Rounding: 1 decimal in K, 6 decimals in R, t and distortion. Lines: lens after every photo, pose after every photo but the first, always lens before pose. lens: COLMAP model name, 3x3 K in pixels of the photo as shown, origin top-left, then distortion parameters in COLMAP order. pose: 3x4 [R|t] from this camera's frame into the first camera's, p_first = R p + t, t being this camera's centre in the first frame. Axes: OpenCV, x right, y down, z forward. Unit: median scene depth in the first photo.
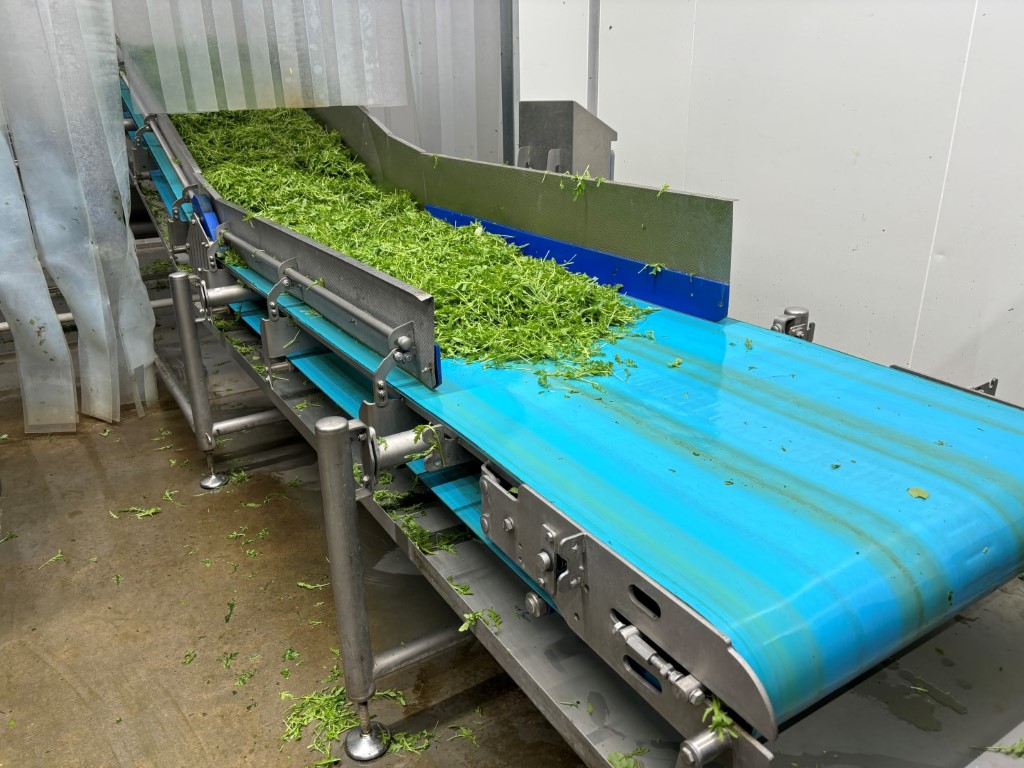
lens RADIAL K [[772.1, 0, 513.4], [0, 772.1, 381.0], [0, 0, 1]] dist [0.022883, -0.006999]
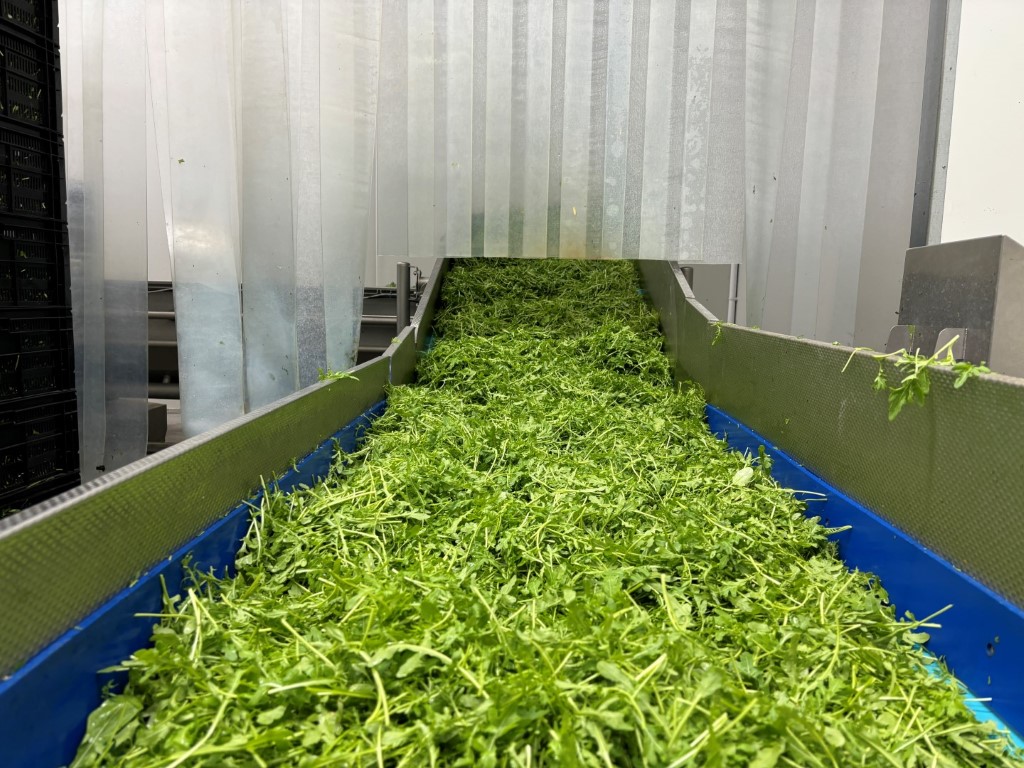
lens RADIAL K [[778.7, 0, 511.7], [0, 778.7, 386.5], [0, 0, 1]] dist [0.015586, -0.001564]
pose [[0.829491, 0.109594, -0.547662, 0.090311], [-0.241203, 0.954697, -0.174281, -0.094604], [0.503751, 0.276663, 0.818348, 0.406894]]
